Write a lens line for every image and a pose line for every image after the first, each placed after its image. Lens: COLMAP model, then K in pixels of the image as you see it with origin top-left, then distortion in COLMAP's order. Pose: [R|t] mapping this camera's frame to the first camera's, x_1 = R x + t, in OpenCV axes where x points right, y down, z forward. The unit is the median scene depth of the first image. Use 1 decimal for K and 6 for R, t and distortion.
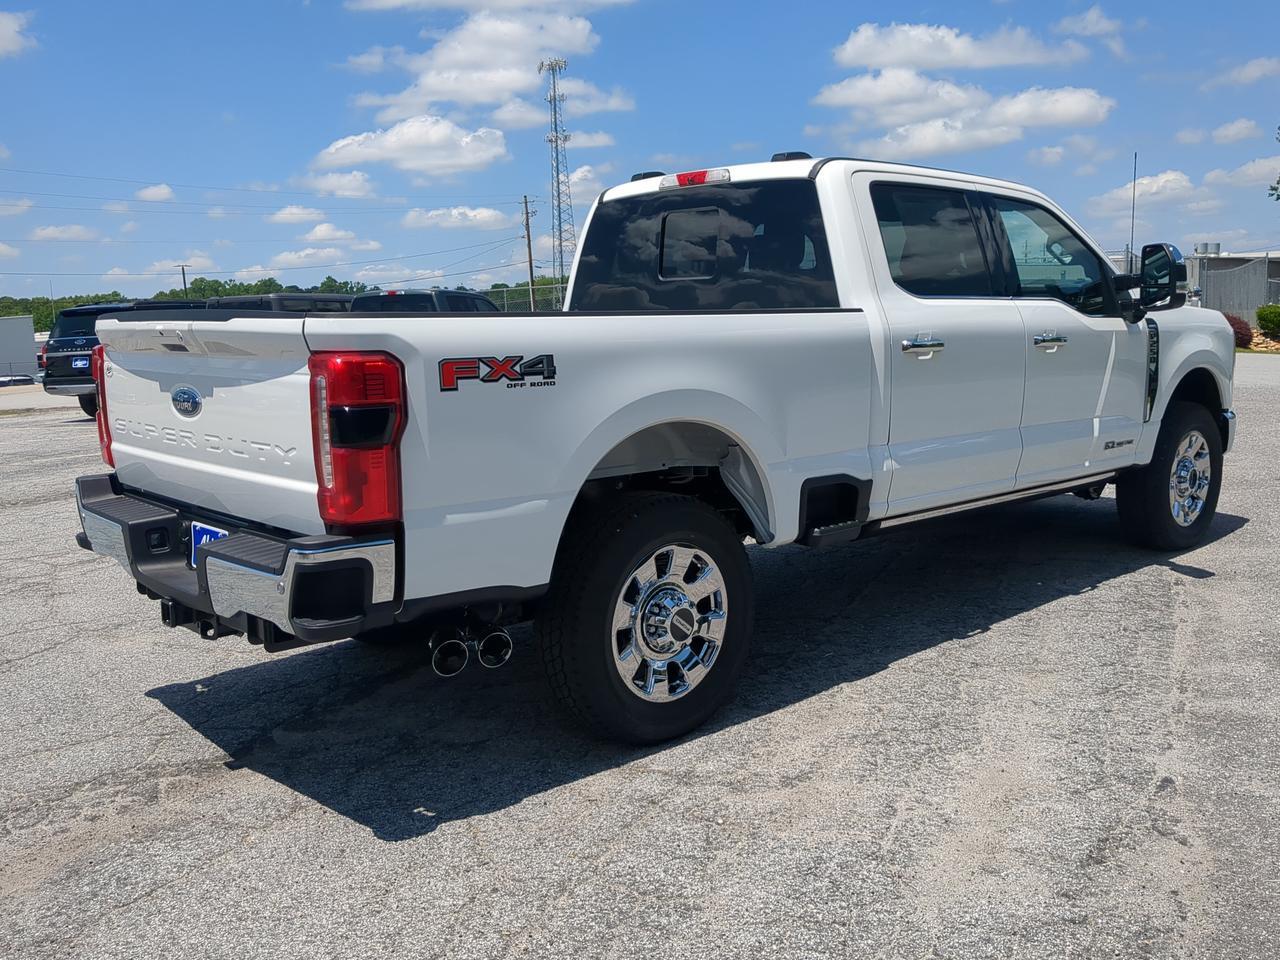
lens RADIAL K [[1175.1, 0, 642.4], [0, 1175.1, 466.4], [0, 0, 1]] dist [0.024866, -0.001978]
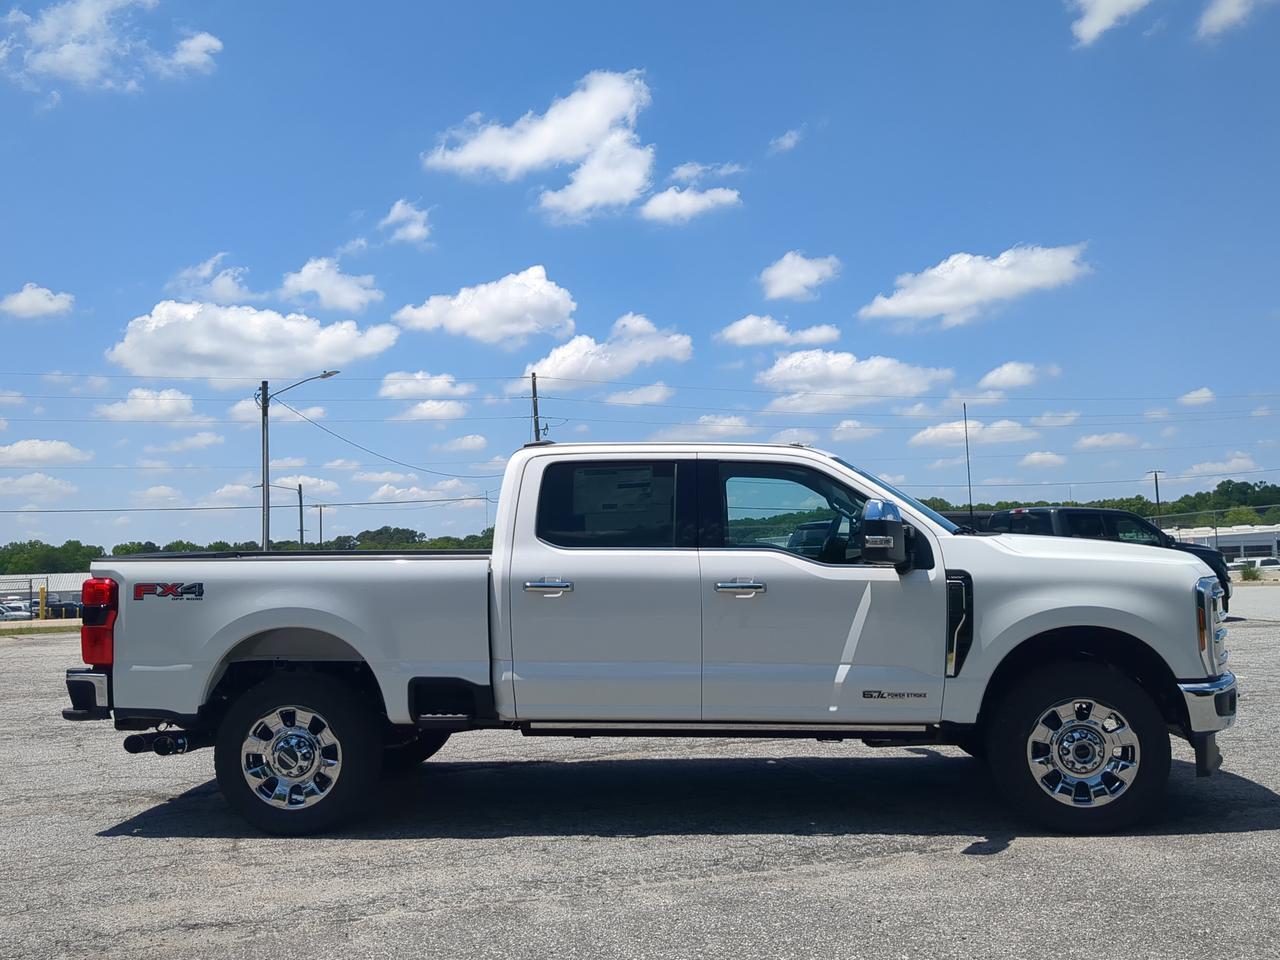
lens RADIAL K [[1175.1, 0, 642.4], [0, 1175.1, 466.4], [0, 0, 1]] dist [0.024866, -0.001978]
pose [[0.679300, -0.027804, -0.733334, 1.446468], [-0.097306, 0.987046, -0.127559, -0.090765], [0.727381, 0.158009, 0.667795, 0.223021]]
